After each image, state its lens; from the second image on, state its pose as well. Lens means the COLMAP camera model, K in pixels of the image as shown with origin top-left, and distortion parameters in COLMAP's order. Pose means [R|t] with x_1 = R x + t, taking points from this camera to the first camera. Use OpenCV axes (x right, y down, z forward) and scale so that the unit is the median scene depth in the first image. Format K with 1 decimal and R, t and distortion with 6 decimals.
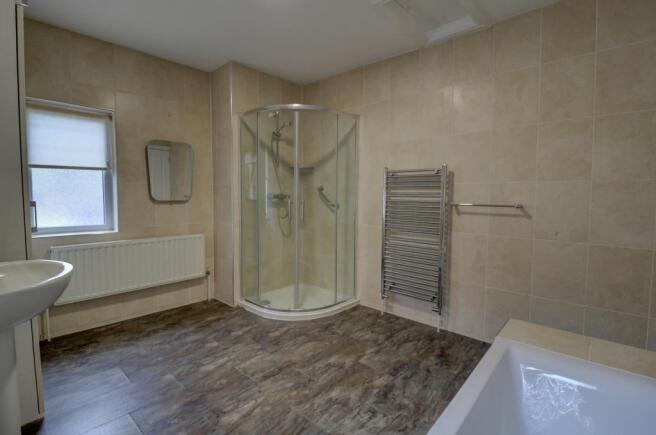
lens RADIAL K [[308.7, 0, 342.0], [0, 308.7, 214.1], [0, 0, 1]] dist [-0.016039, -0.000566]
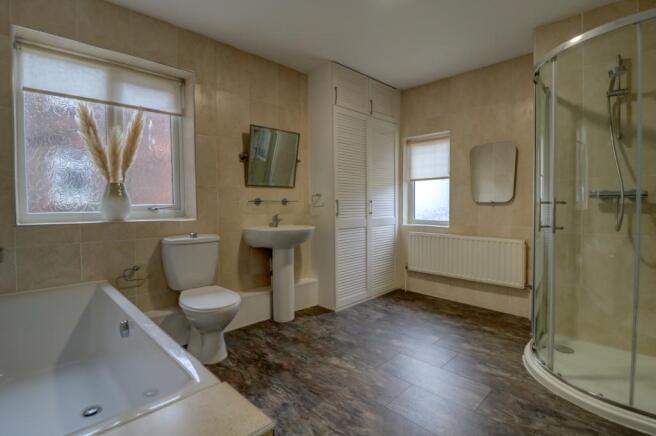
lens RADIAL K [[308.7, 0, 326.6], [0, 308.7, 218.9], [0, 0, 1]] dist [-0.016039, -0.000566]
pose [[-0.087191, 0.044293, -0.995206, 0.607088], [-0.057286, 0.997135, 0.049398, -0.009827], [0.994543, 0.061318, -0.084404, 0.665717]]
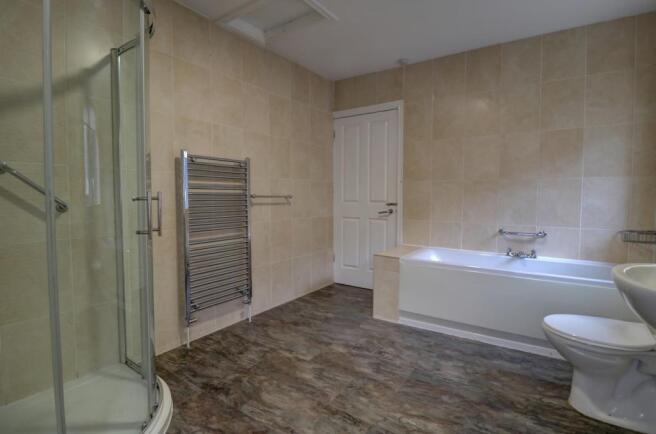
lens RADIAL K [[315.2, 0, 330.5], [0, 315.2, 211.7], [0, 0, 1]] dist [-0.004914, -0.000510]
pose [[-0.118267, -0.059981, 0.991169, -0.776298], [0.059718, 0.995938, 0.067395, -0.036972], [-0.991184, 0.067161, -0.114205, 0.879367]]
